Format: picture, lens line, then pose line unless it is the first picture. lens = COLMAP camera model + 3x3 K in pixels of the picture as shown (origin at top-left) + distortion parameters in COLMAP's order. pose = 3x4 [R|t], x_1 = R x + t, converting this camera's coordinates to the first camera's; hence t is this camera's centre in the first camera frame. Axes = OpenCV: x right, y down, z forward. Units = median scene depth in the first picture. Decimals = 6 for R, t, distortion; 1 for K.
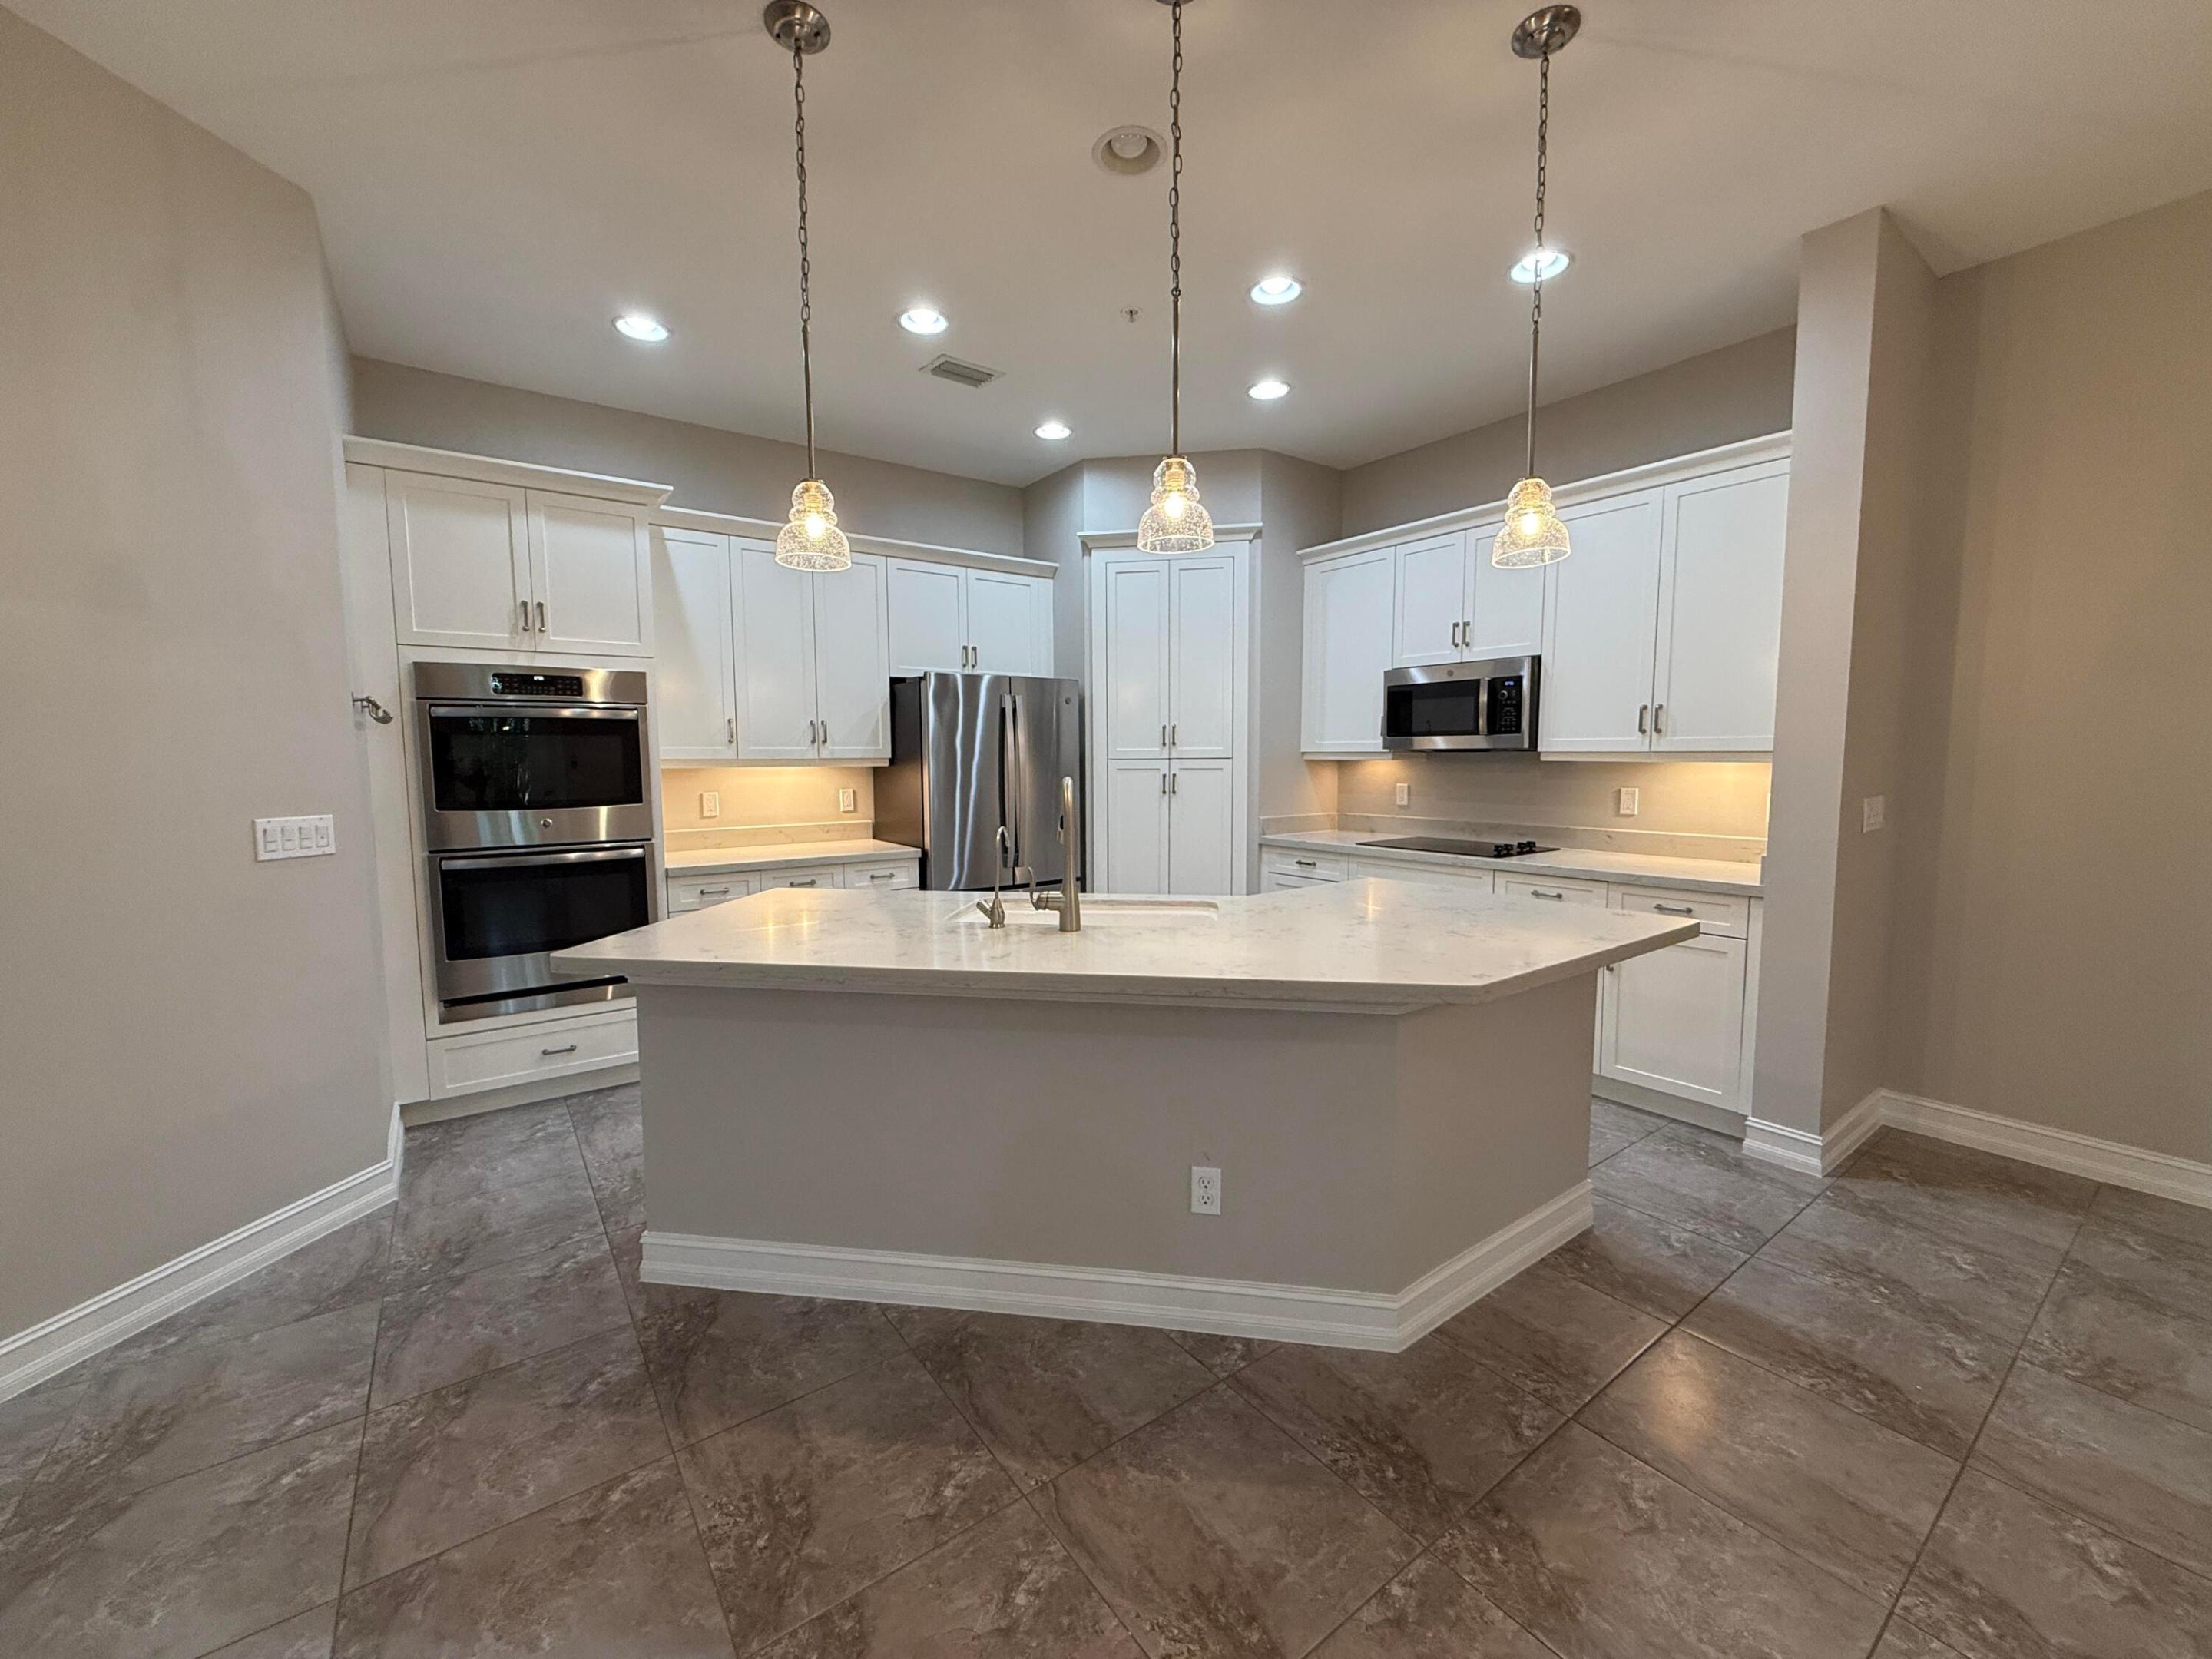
lens RADIAL K [[880.7, 0, 1099.7], [0, 880.7, 829.4], [0, 0, 1]] dist [0.000547, 0.000083]
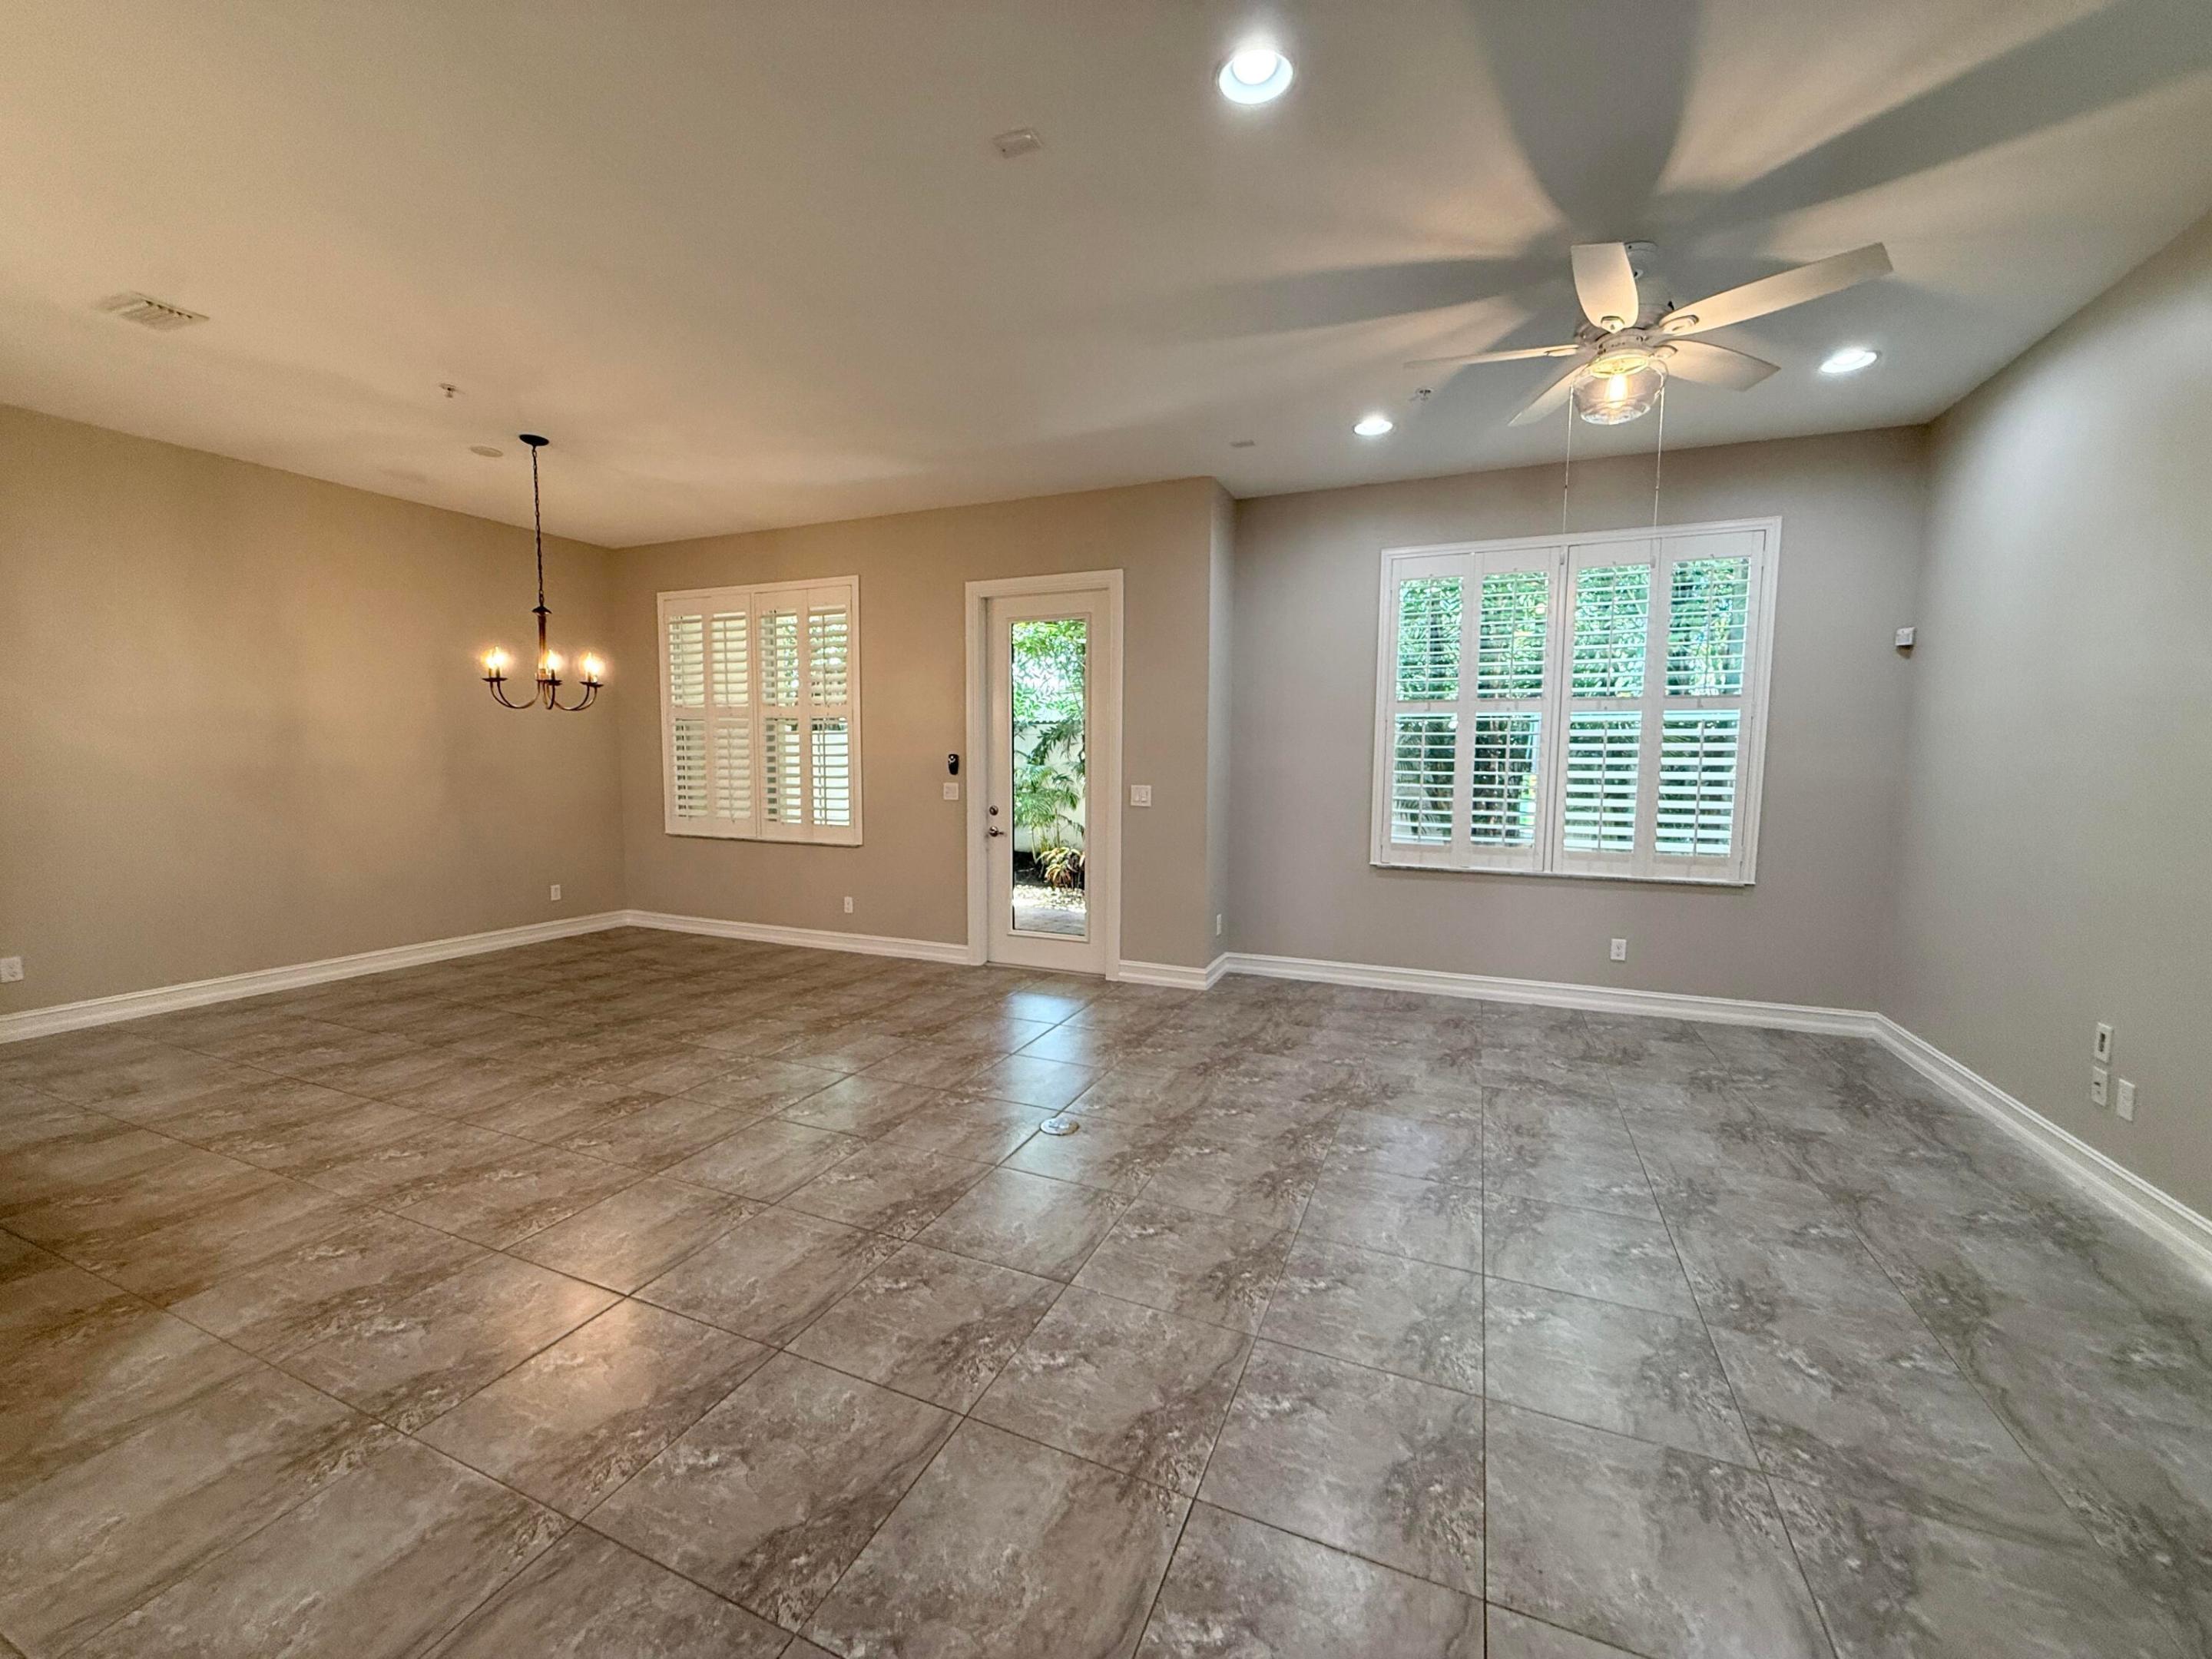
lens RADIAL K [[880.7, 0, 1099.4], [0, 880.7, 831.2], [0, 0, 1]] dist [0.000547, 0.000083]
pose [[-0.510481, -0.072259, 0.856847, -0.870214], [0.068650, 0.989858, 0.124376, -0.005645], [-0.857144, 0.122314, -0.500343, 0.055865]]
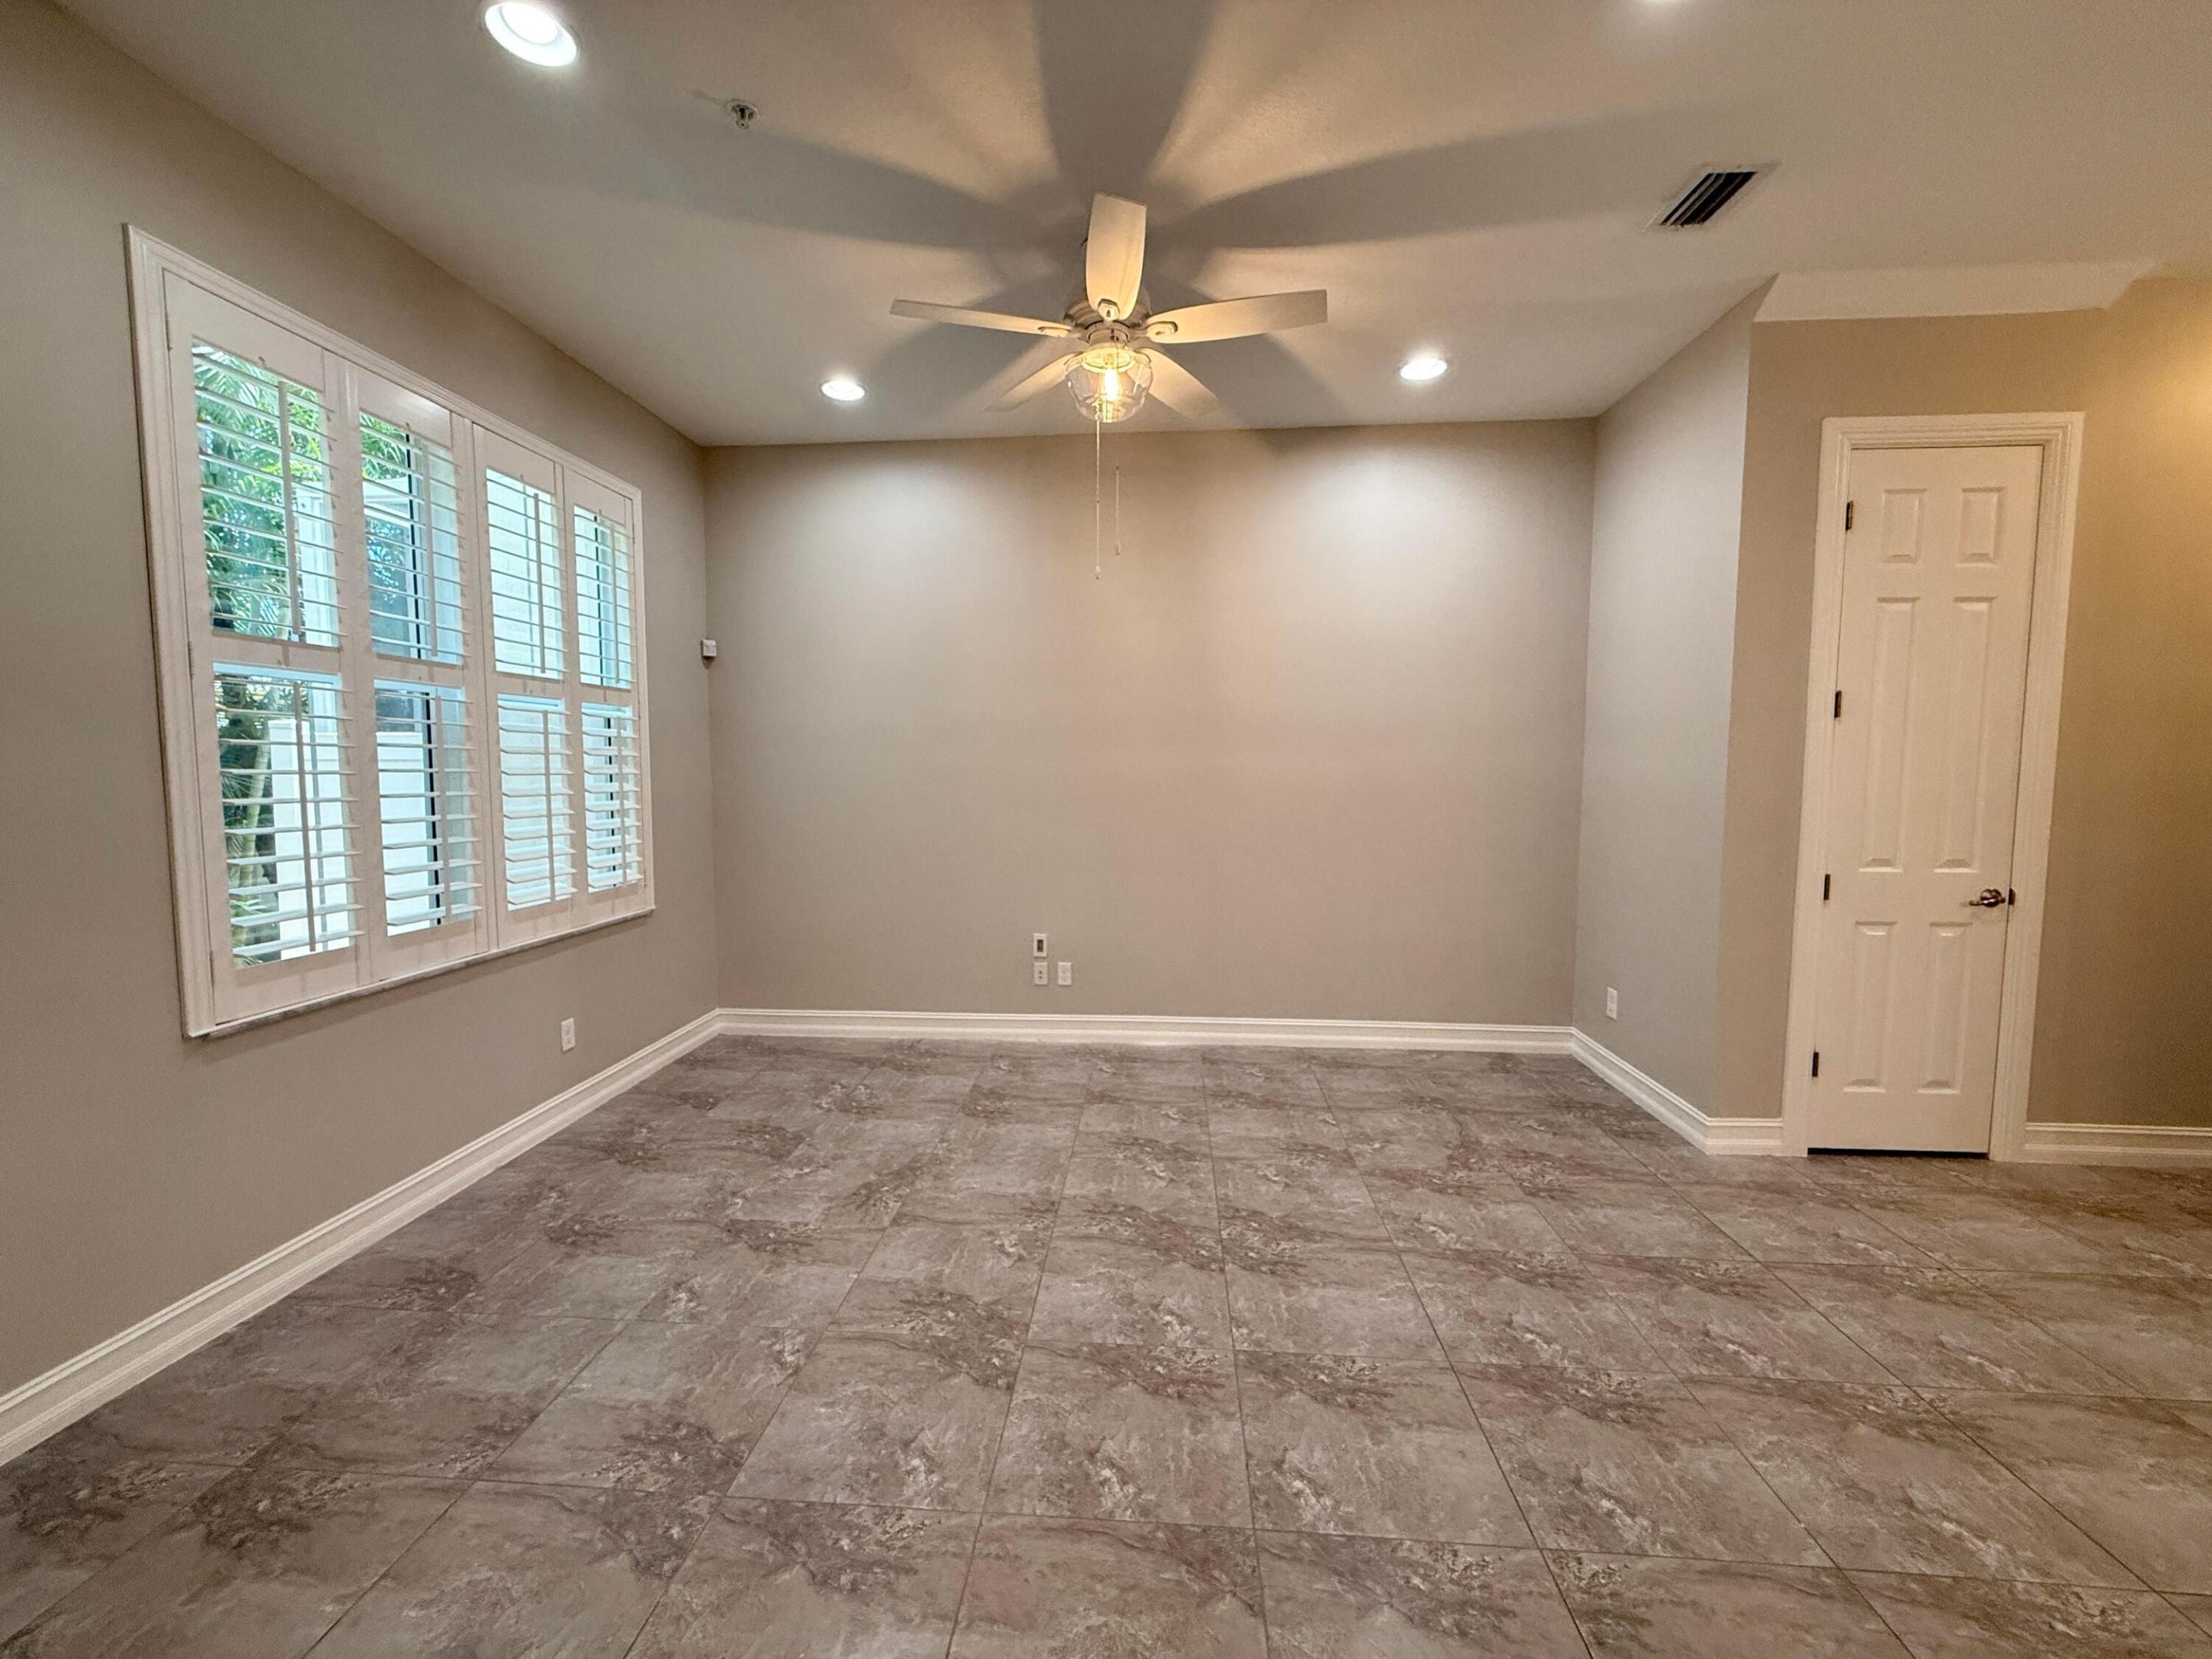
lens RADIAL K [[880.7, 0, 1099.3], [0, 880.7, 831.8], [0, 0, 1]] dist [0.000547, 0.000083]
pose [[-0.648456, 0.061479, -0.758766, 0.320595], [-0.061817, 0.989189, 0.132980, 0.016157], [0.758738, 0.133136, -0.637645, -0.287603]]
